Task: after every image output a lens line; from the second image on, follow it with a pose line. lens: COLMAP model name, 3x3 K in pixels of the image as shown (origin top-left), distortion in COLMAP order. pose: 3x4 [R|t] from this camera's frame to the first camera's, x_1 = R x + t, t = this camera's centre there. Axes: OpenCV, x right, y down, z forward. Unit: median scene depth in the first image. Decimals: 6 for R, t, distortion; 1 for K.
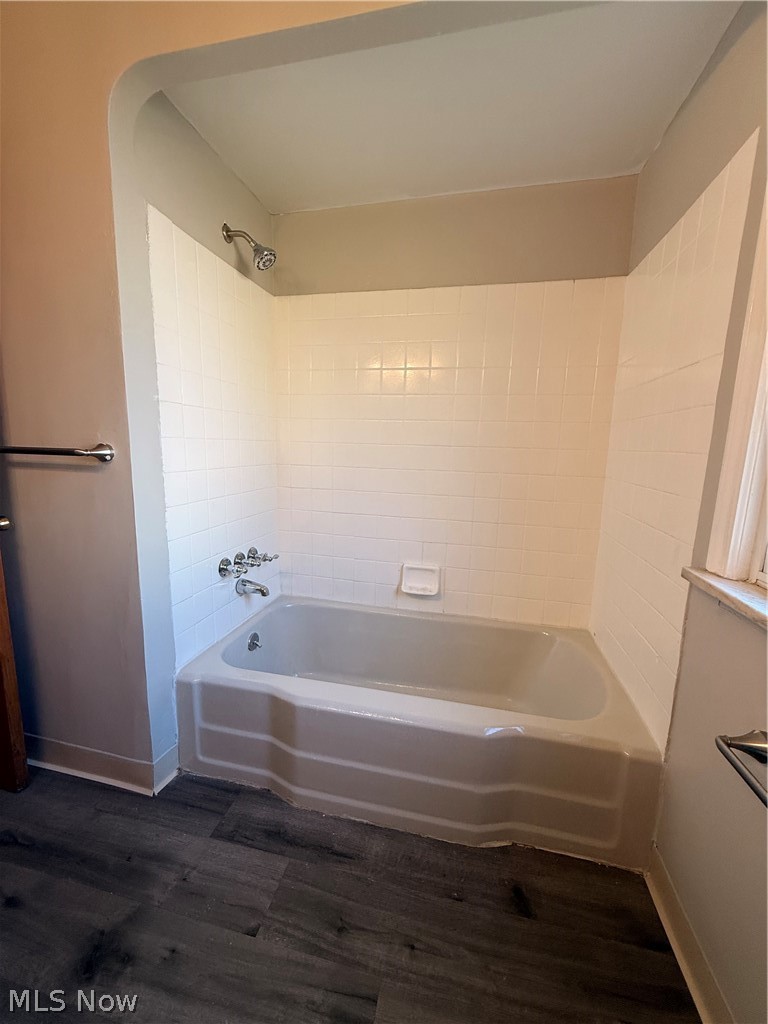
lens RADIAL K [[408.4, 0, 385.2], [0, 408.4, 512.0], [0, 0, 1]] dist [-0.000173, 0.000480]
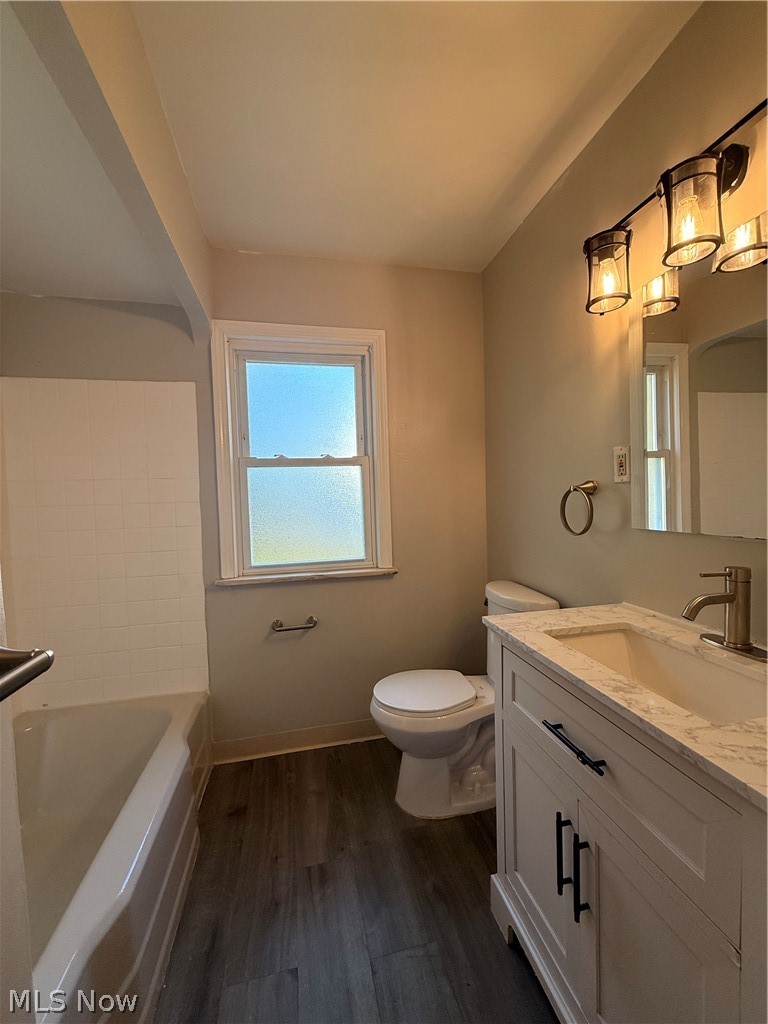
lens RADIAL K [[408.4, 0, 381.7], [0, 408.4, 508.9], [0, 0, 1]] dist [-0.000173, 0.000480]
pose [[-0.417074, -0.048570, 0.907574, -1.401274], [0.171308, 0.976472, 0.130982, -0.333783], [-0.892582, 0.210104, -0.398941, 0.975066]]
